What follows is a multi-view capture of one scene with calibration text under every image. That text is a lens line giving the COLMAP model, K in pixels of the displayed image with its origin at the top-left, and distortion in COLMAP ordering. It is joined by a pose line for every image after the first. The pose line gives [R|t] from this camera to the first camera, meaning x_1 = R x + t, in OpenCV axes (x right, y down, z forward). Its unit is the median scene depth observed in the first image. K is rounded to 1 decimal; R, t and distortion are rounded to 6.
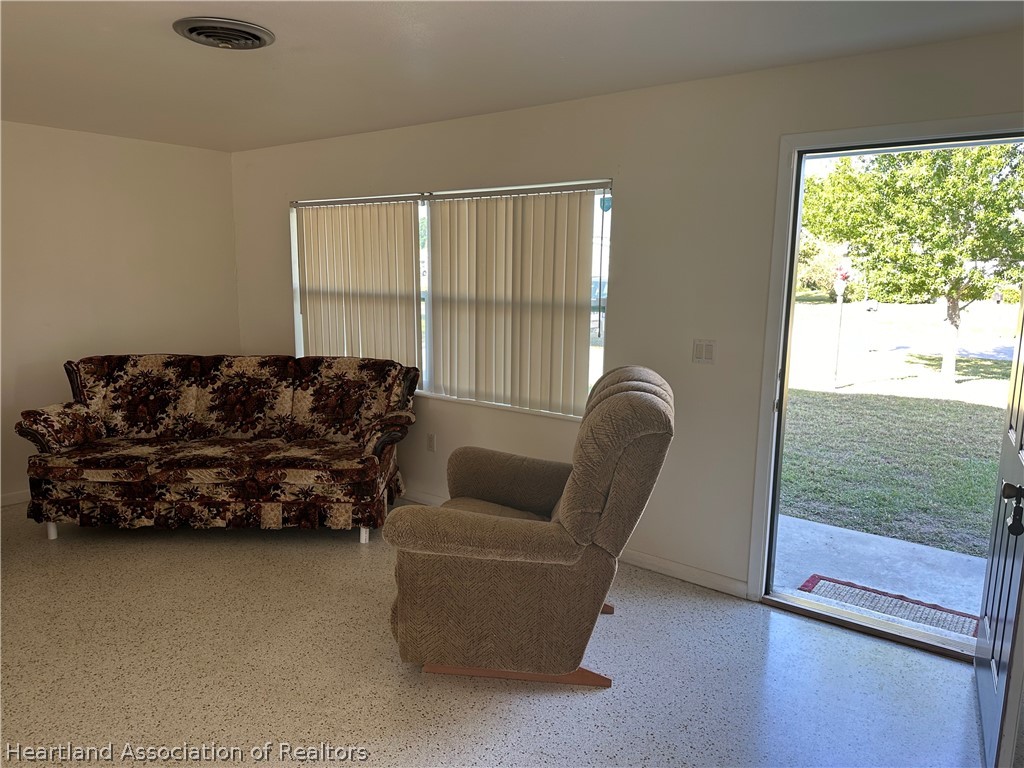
lens RADIAL K [[726.8, 0, 550.5], [0, 726.8, 380.2], [0, 0, 1]] dist [0.041274, -0.009472]
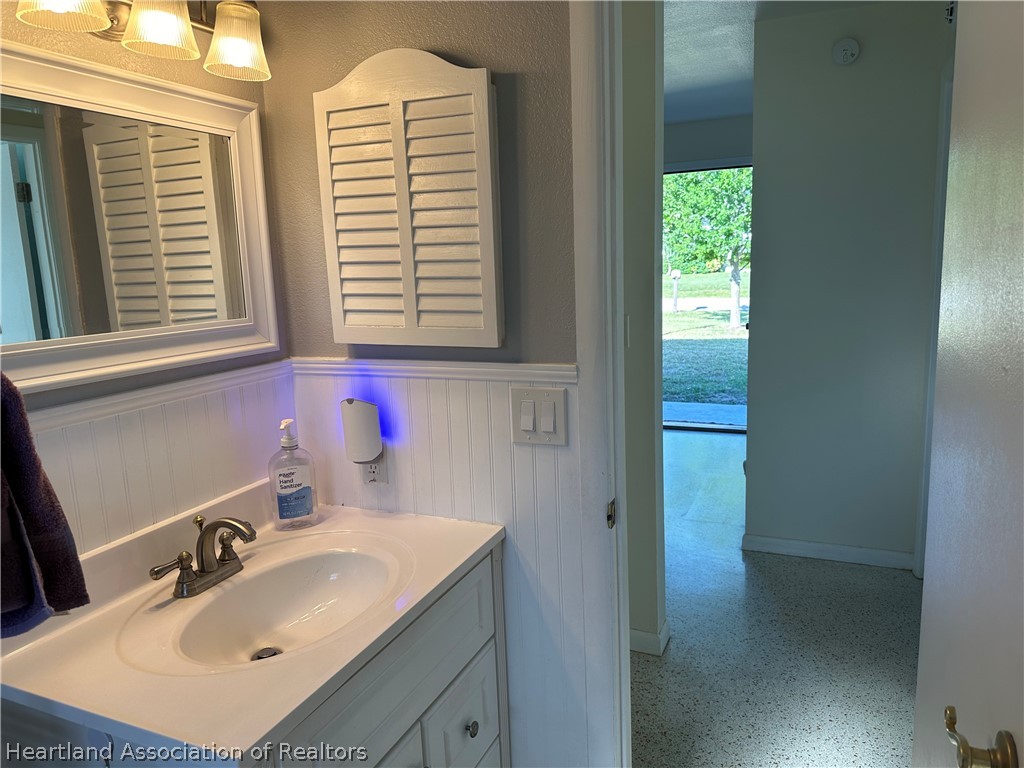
lens RADIAL K [[726.8, 0, 512.1], [0, 726.8, 389.1], [0, 0, 1]] dist [0.041274, -0.009472]
pose [[0.978405, -0.089868, 0.186140, -0.107851], [0.085766, 0.995864, 0.029991, 0.042265], [-0.188065, -0.013379, 0.982065, -0.216650]]
